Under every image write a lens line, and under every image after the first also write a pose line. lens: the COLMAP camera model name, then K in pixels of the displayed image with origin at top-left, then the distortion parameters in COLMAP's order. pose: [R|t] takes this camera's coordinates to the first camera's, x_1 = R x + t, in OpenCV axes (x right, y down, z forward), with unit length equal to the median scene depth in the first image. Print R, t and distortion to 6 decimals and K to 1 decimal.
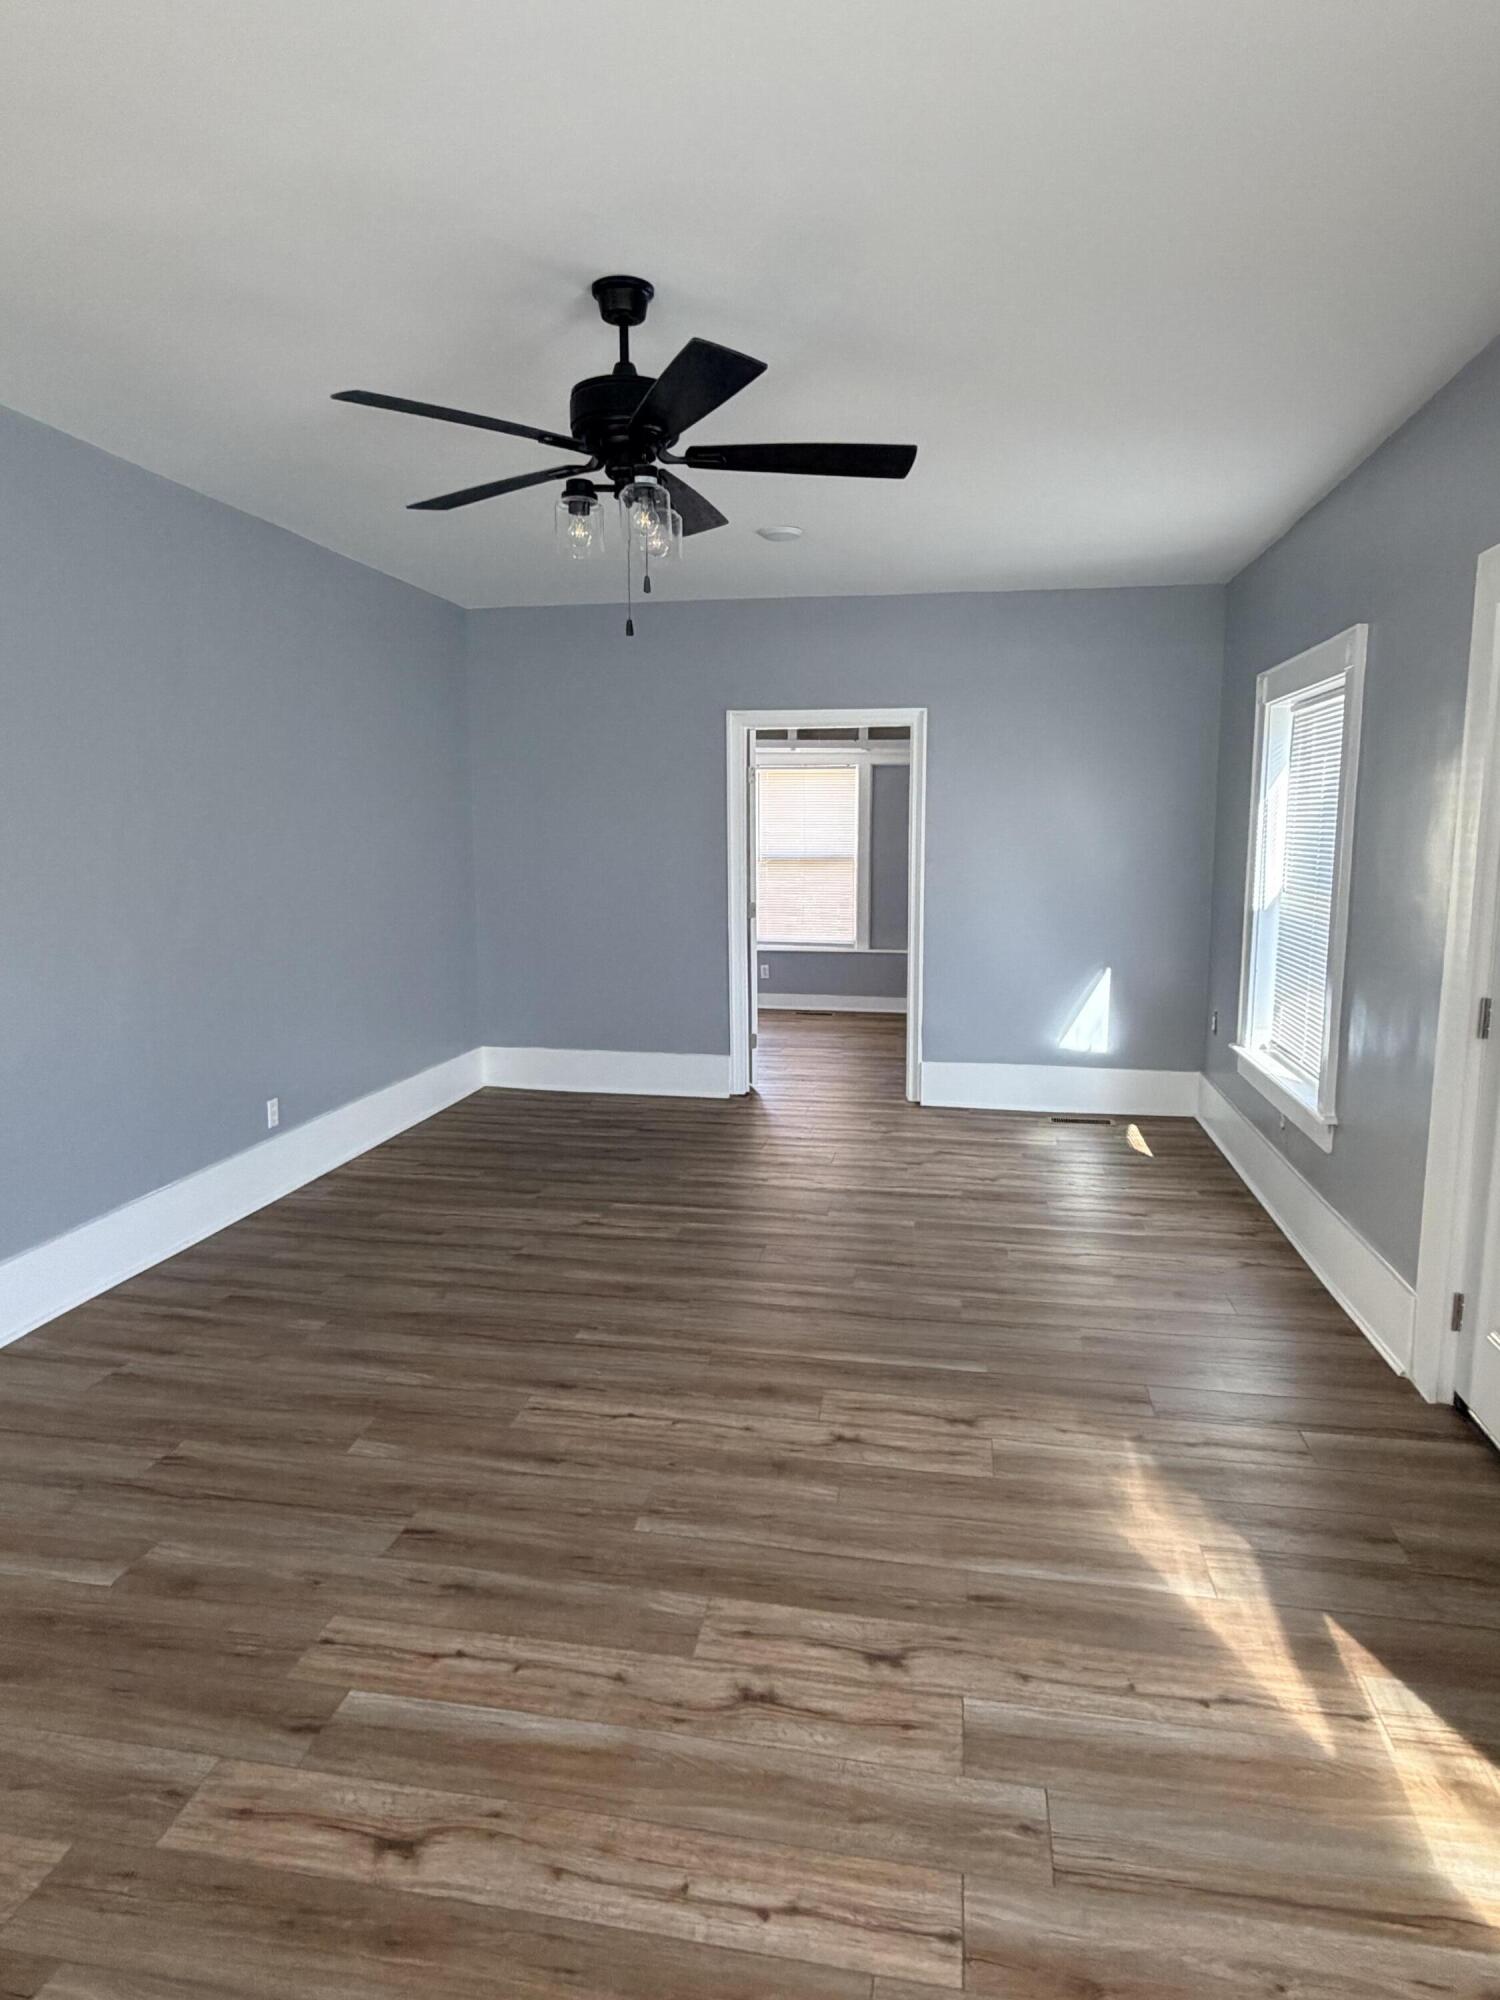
lens RADIAL K [[1137.3, 0, 750.0], [0, 1137.3, 1000.0], [0, 0, 1]] dist [-0.000307, -0.000038]
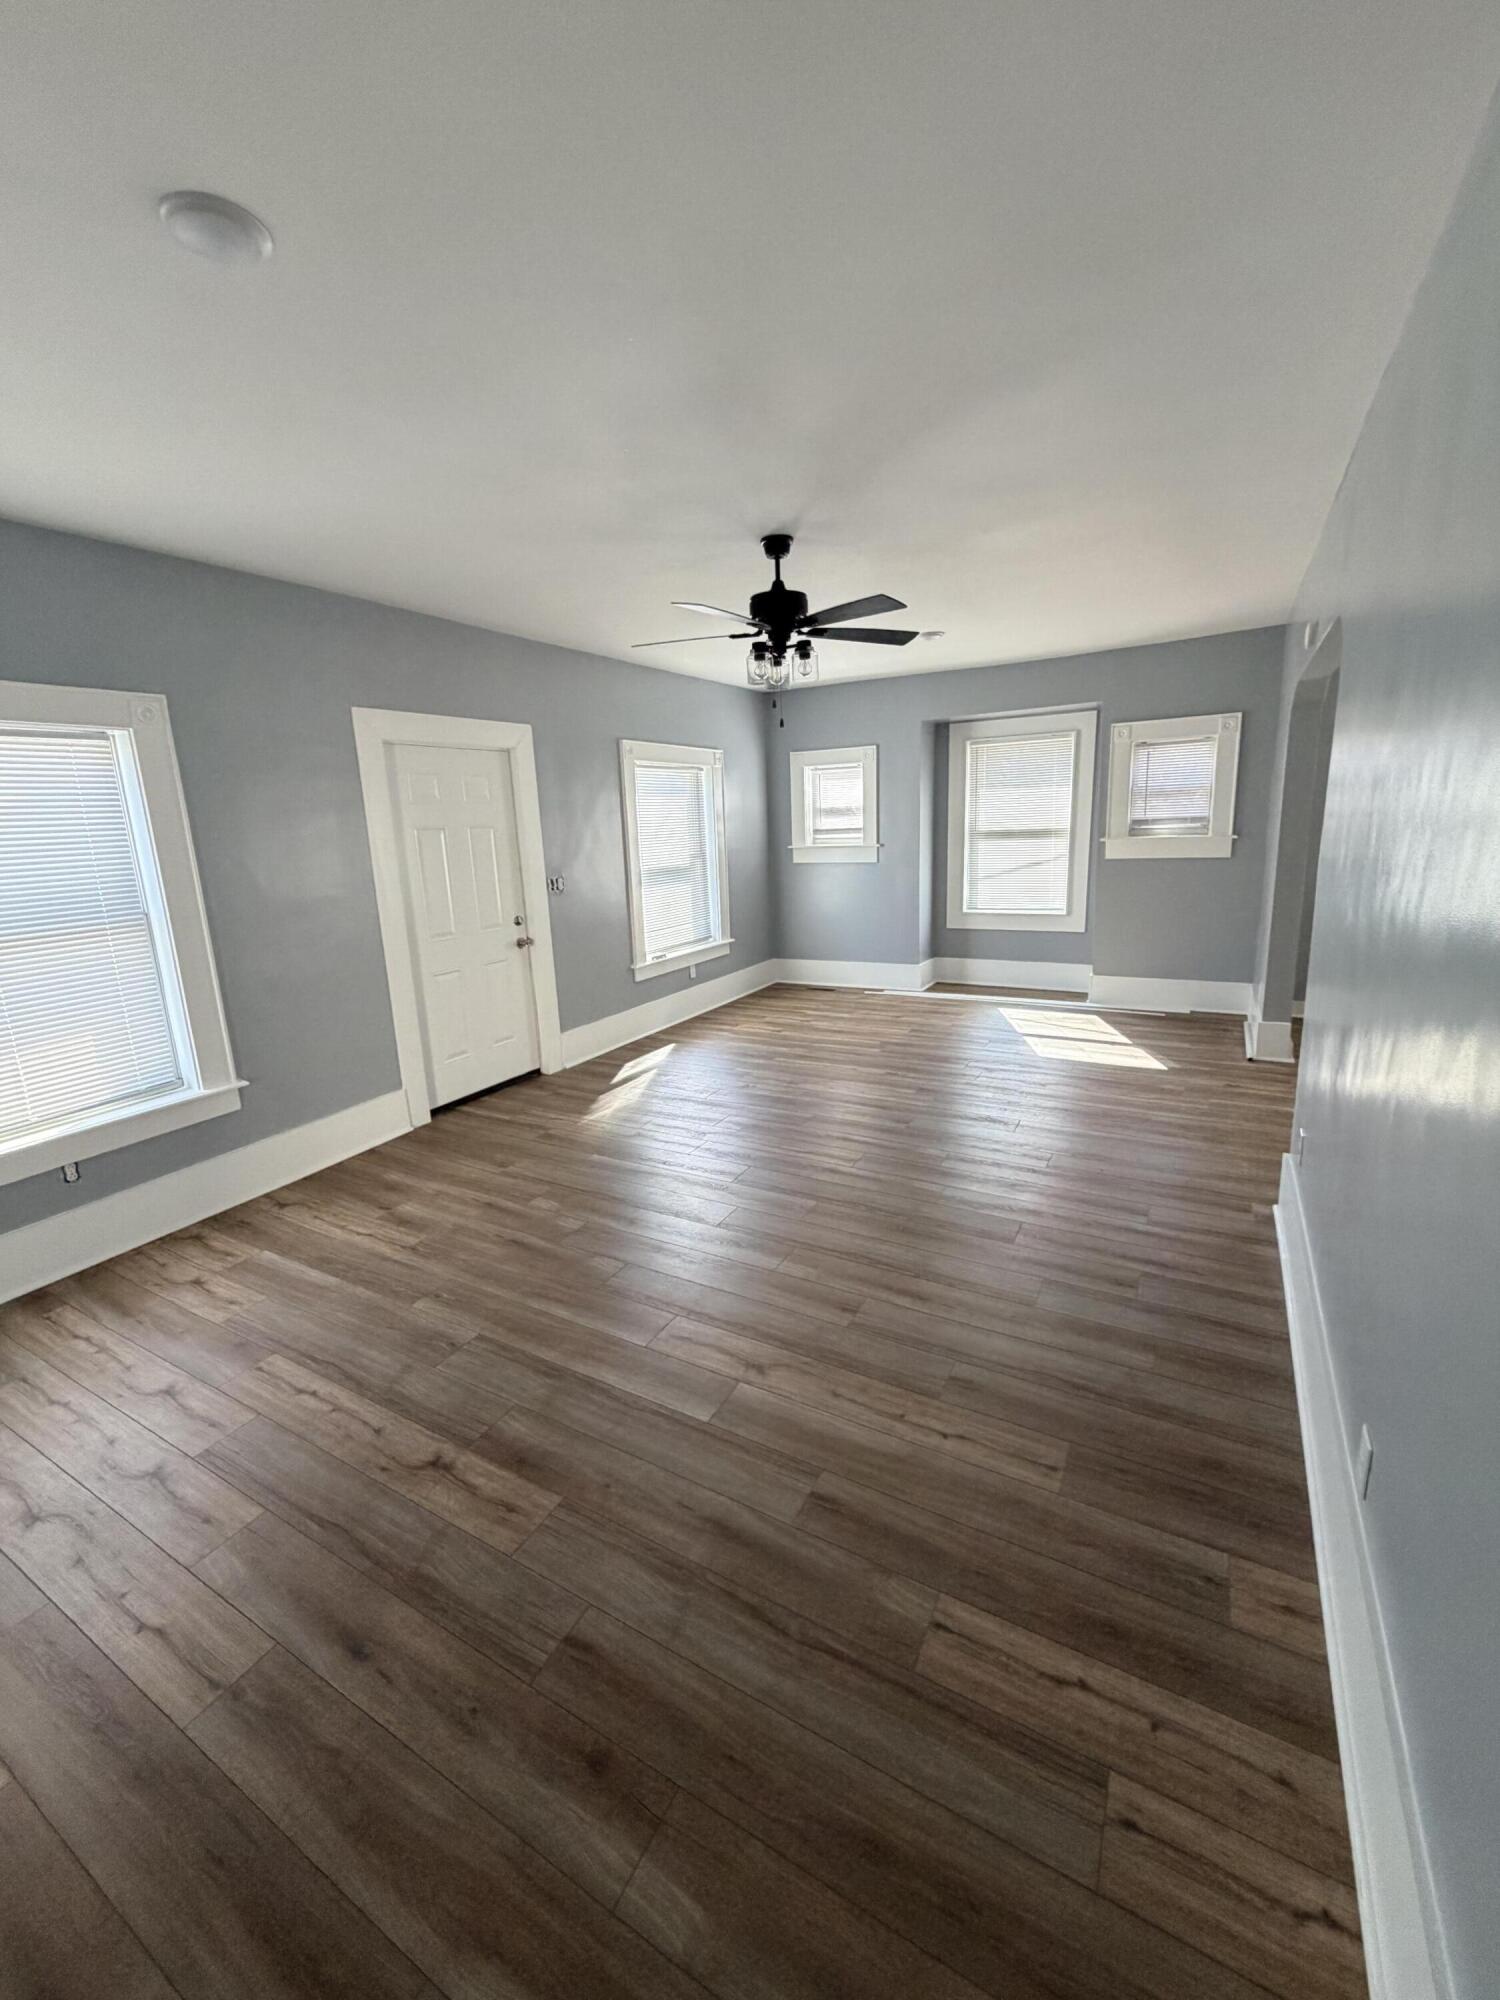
lens RADIAL K [[797.0, 0, 750.0], [0, 797.0, 1000.0], [0, 0, 1]] dist [0.000948, 0.000159]
pose [[-0.946518, -0.025647, 0.321630, -0.341111], [0.090687, 0.935504, 0.341480, -0.244536], [-0.309644, 0.352385, -0.883145, 1.555905]]
